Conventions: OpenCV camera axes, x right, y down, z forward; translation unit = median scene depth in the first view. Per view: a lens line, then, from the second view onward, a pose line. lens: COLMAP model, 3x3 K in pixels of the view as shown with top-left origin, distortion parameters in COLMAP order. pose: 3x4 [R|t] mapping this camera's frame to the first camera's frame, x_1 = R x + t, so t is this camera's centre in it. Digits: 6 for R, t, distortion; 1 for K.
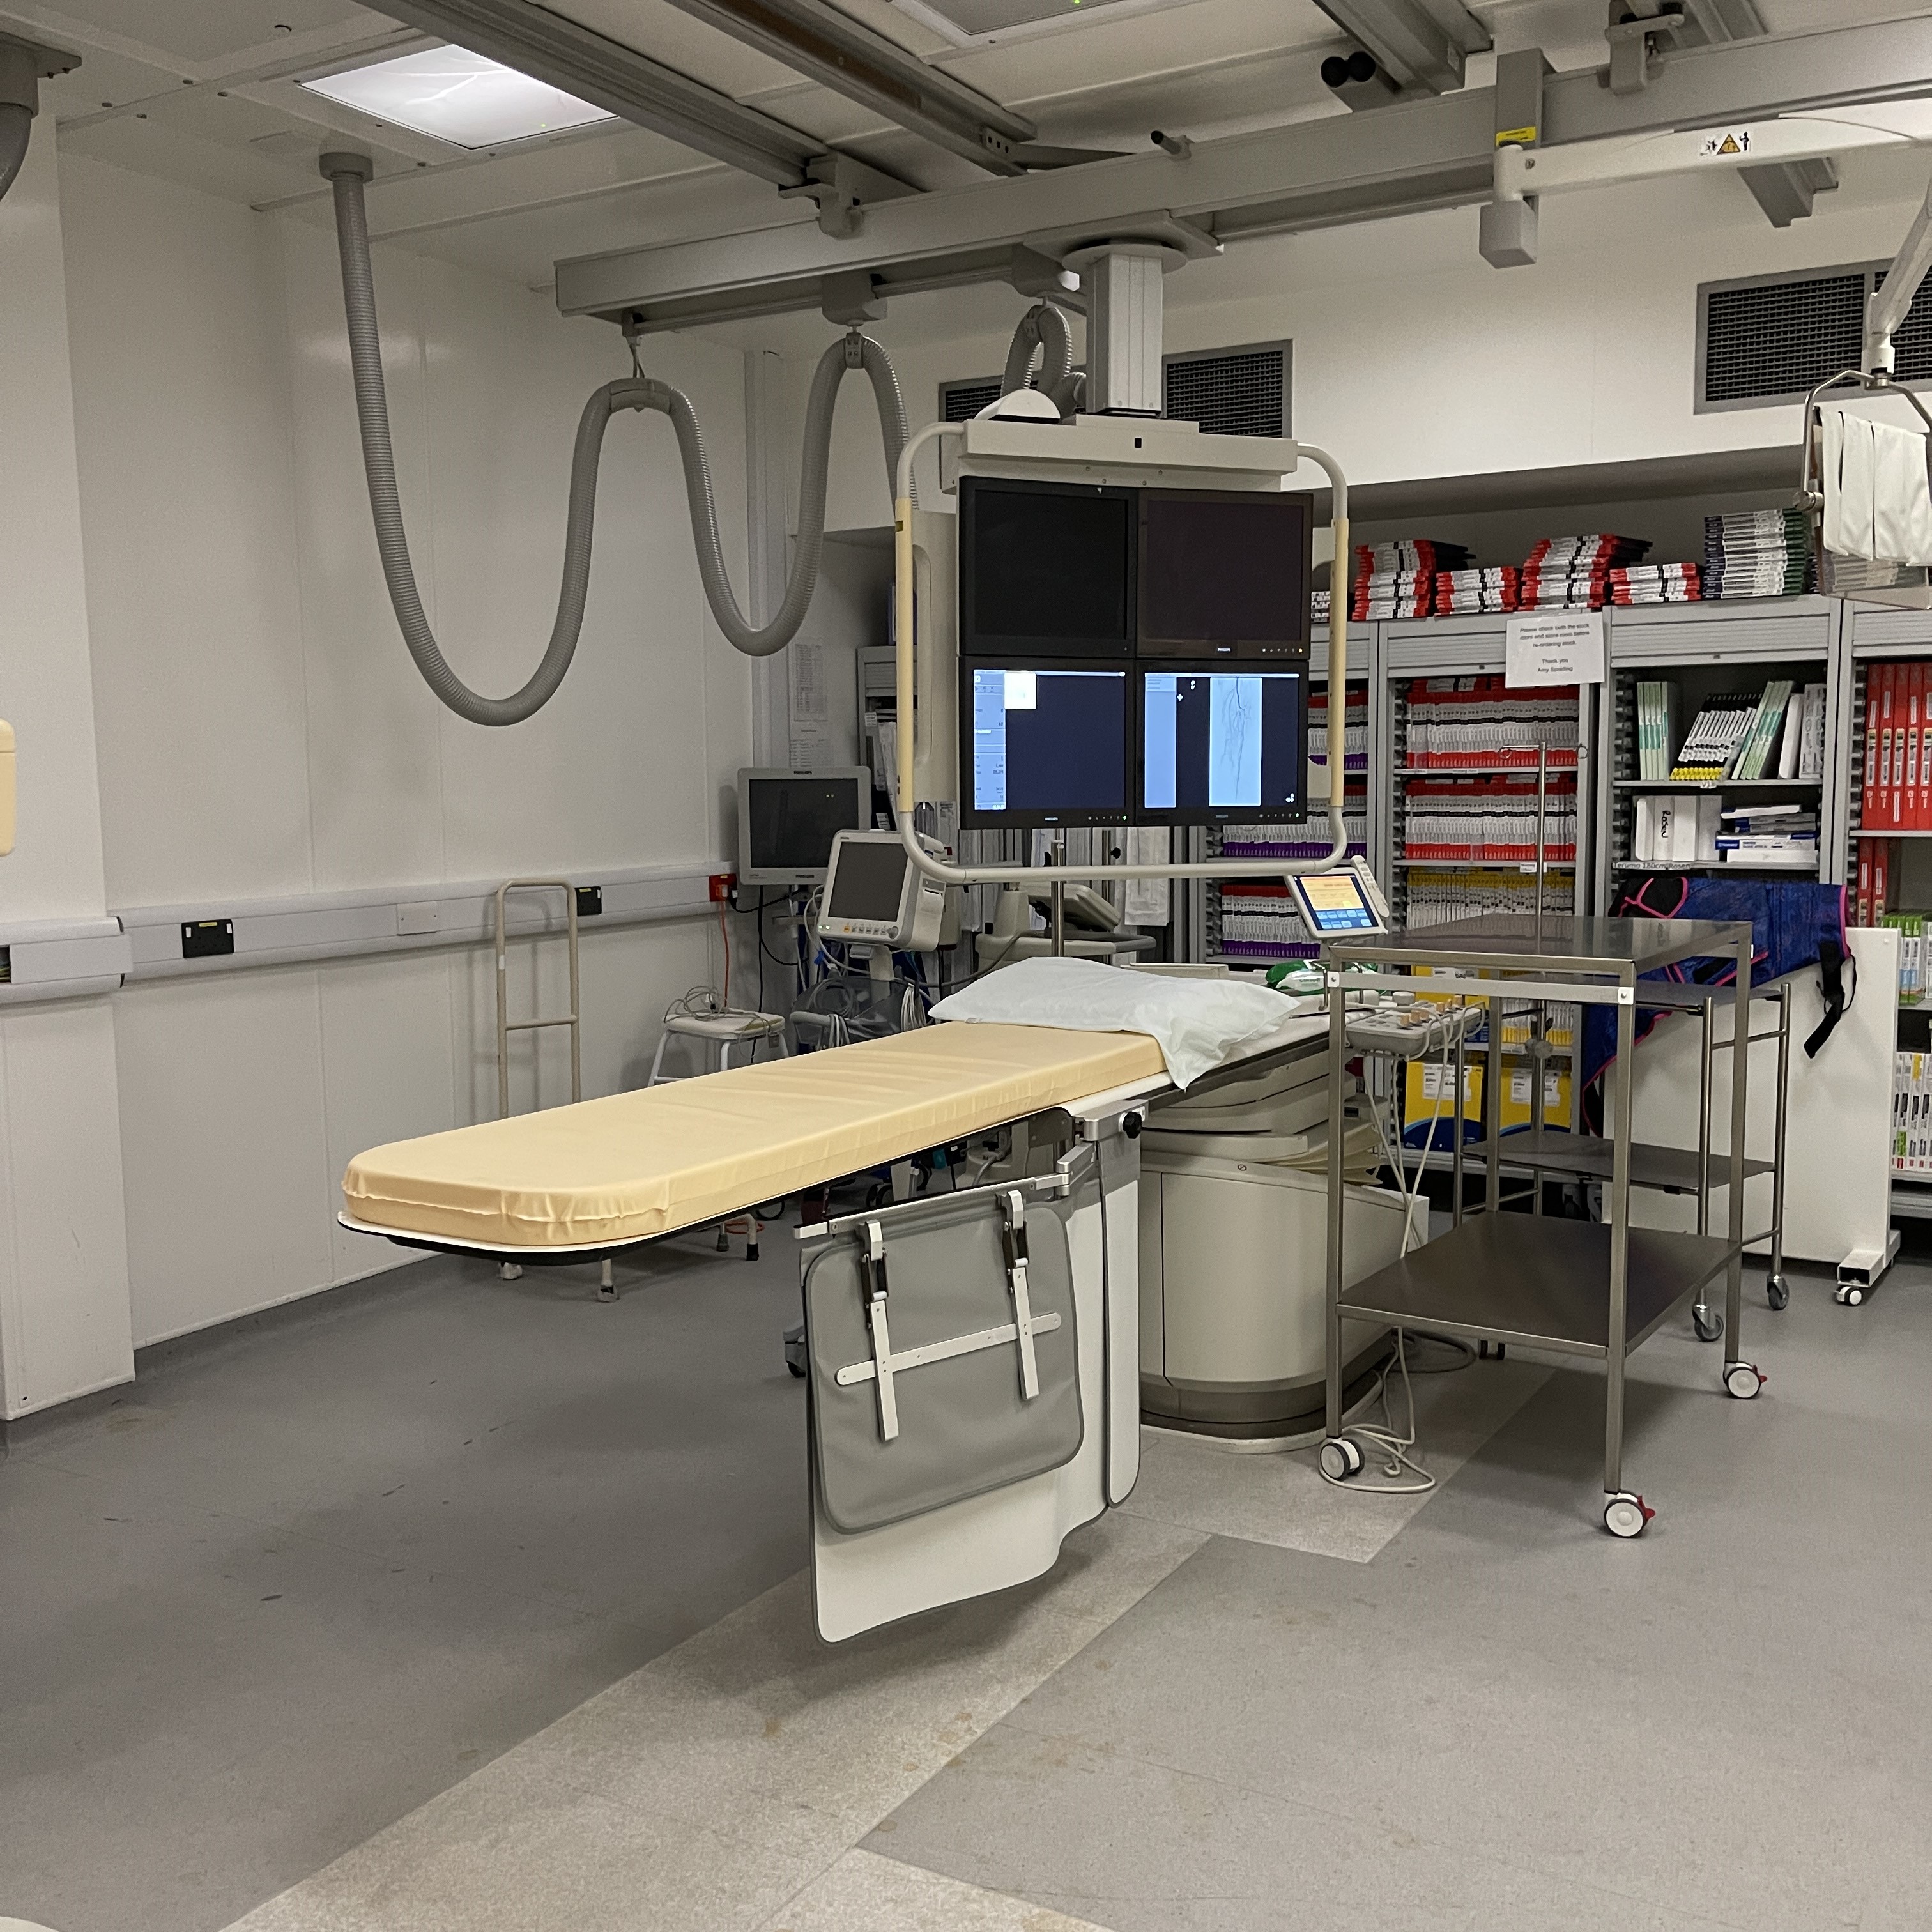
lens RADIAL K [[1934.3, 0, 978.4], [0, 1934.3, 966.2], [0, 0, 1]] dist [0.066048, -0.089676]
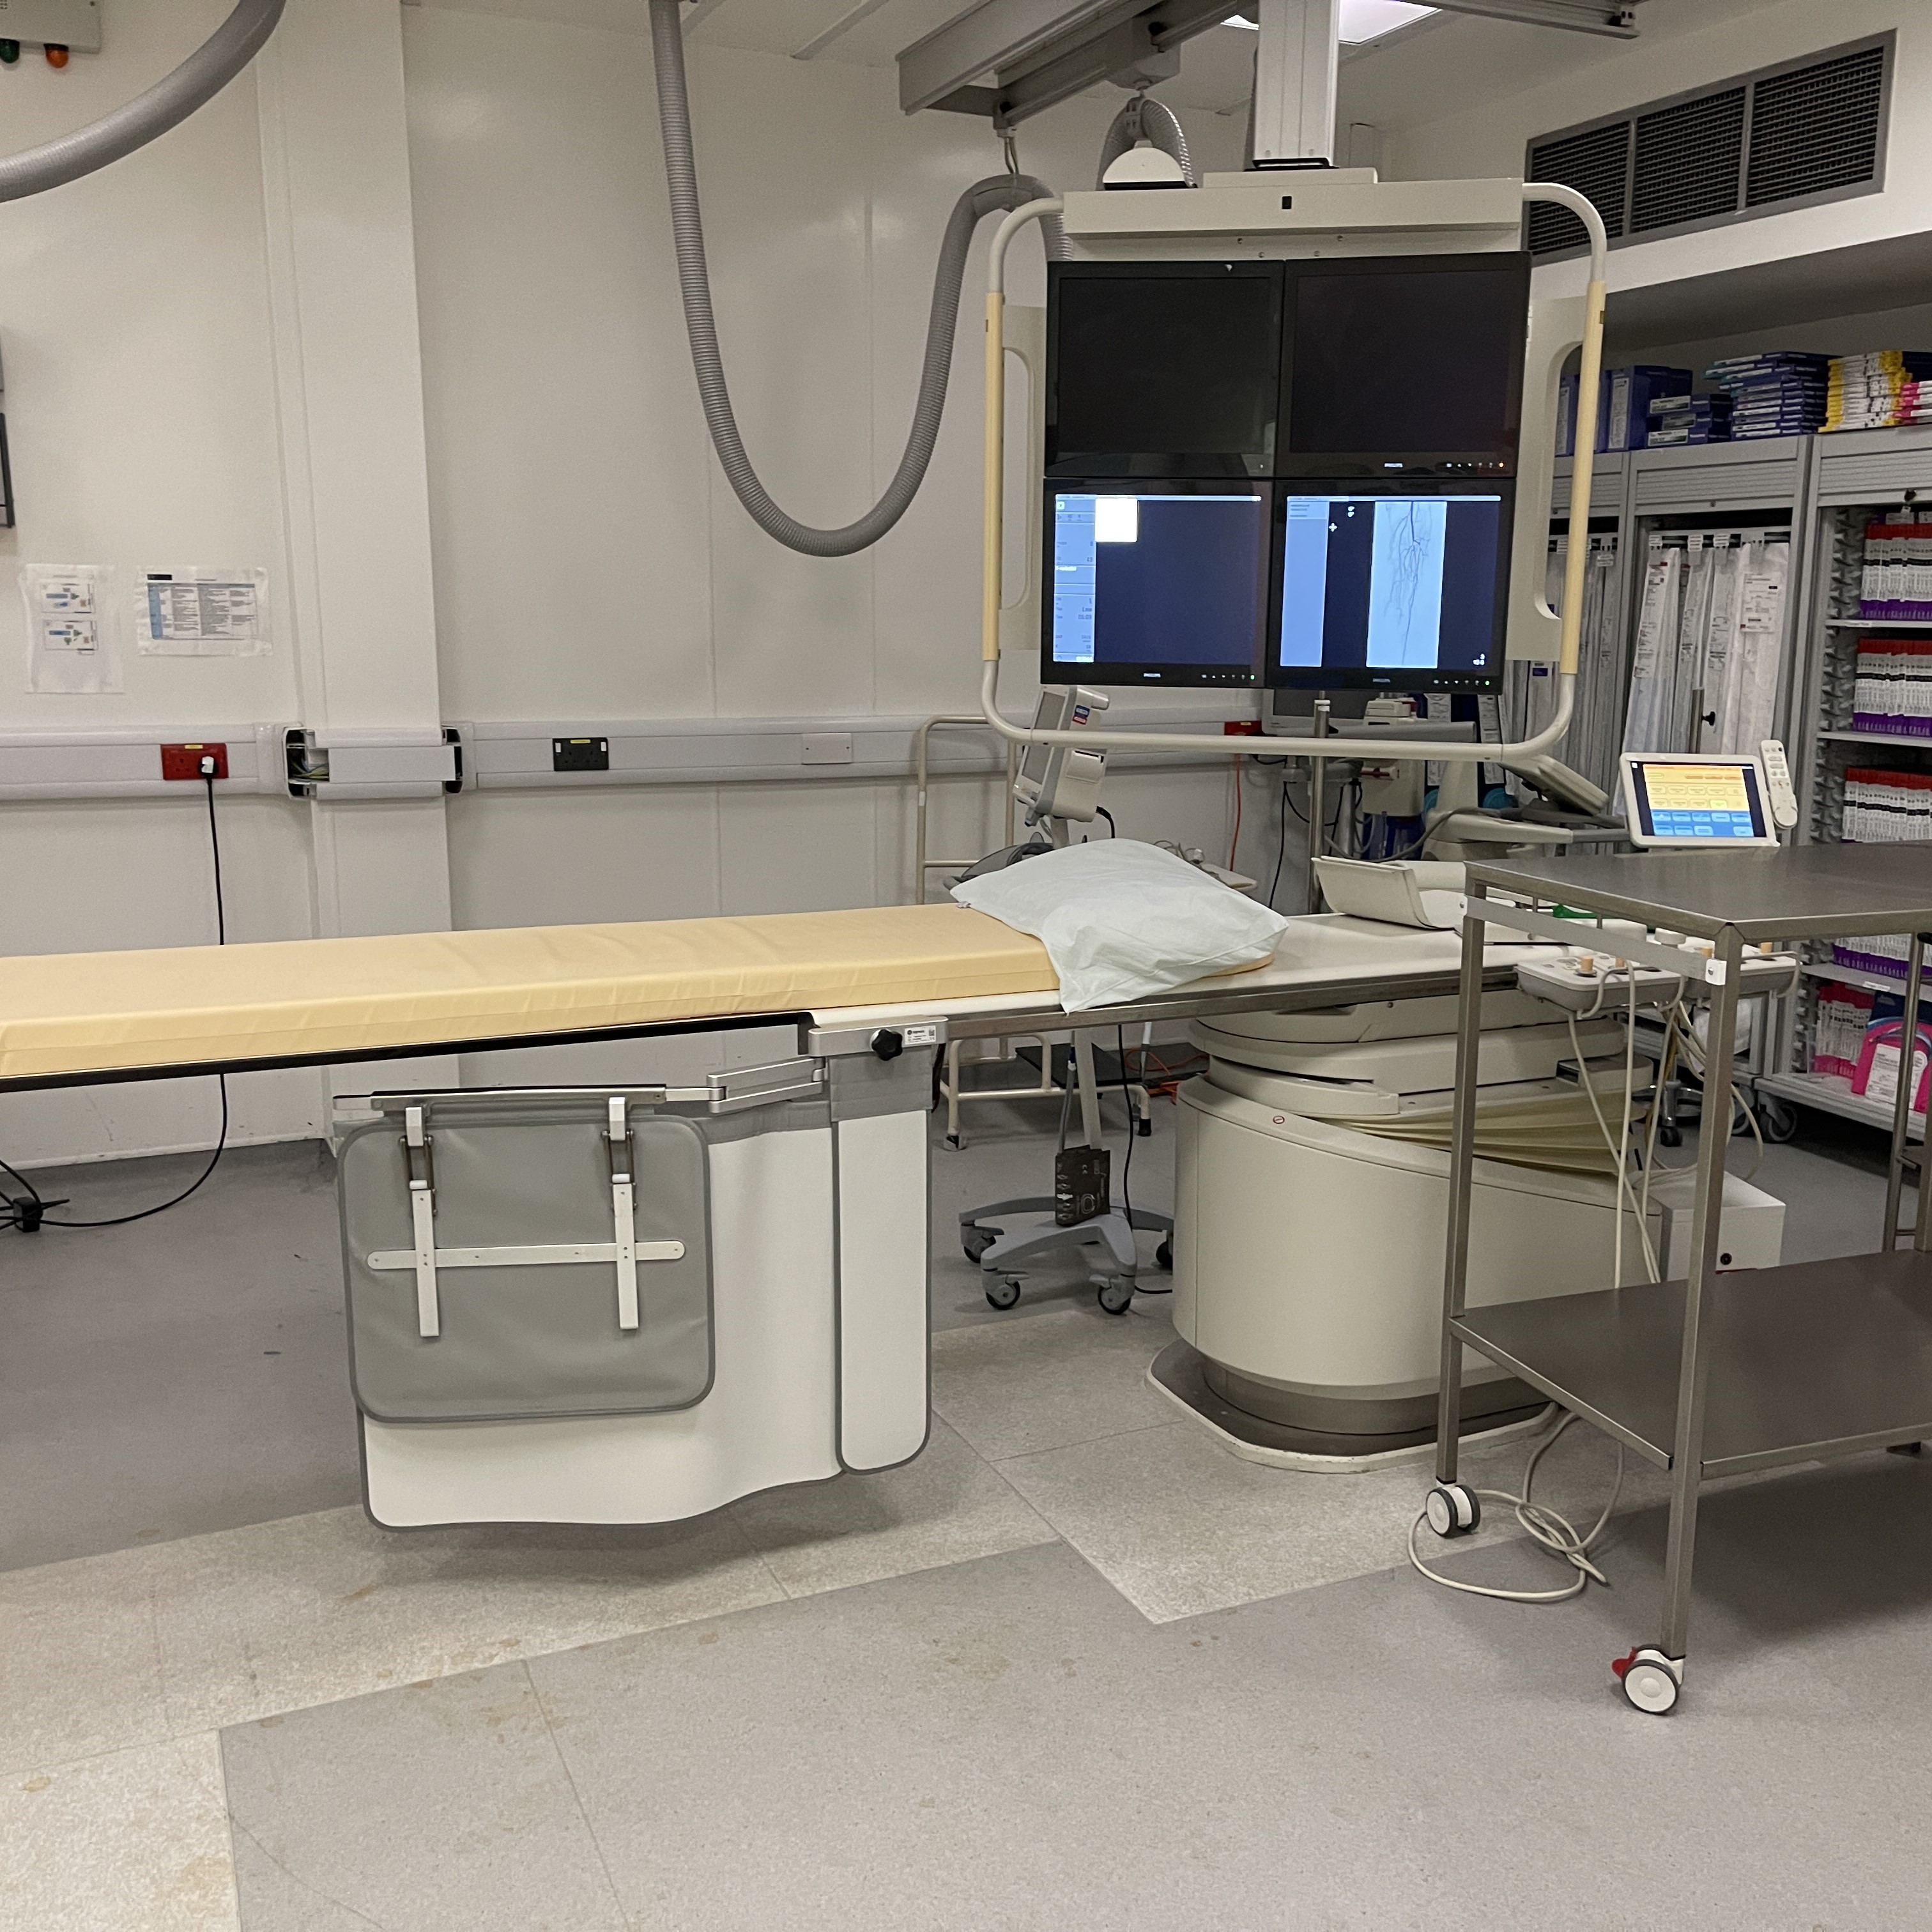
lens RADIAL K [[1934.3, 0, 978.4], [0, 1934.3, 966.2], [0, 0, 1]] dist [0.066048, -0.089676]
pose [[0.833629, 0.122650, -0.538534, 0.433651], [-0.075135, 0.991151, 0.109427, -0.036549], [0.547190, -0.050759, 0.835468, 0.243762]]
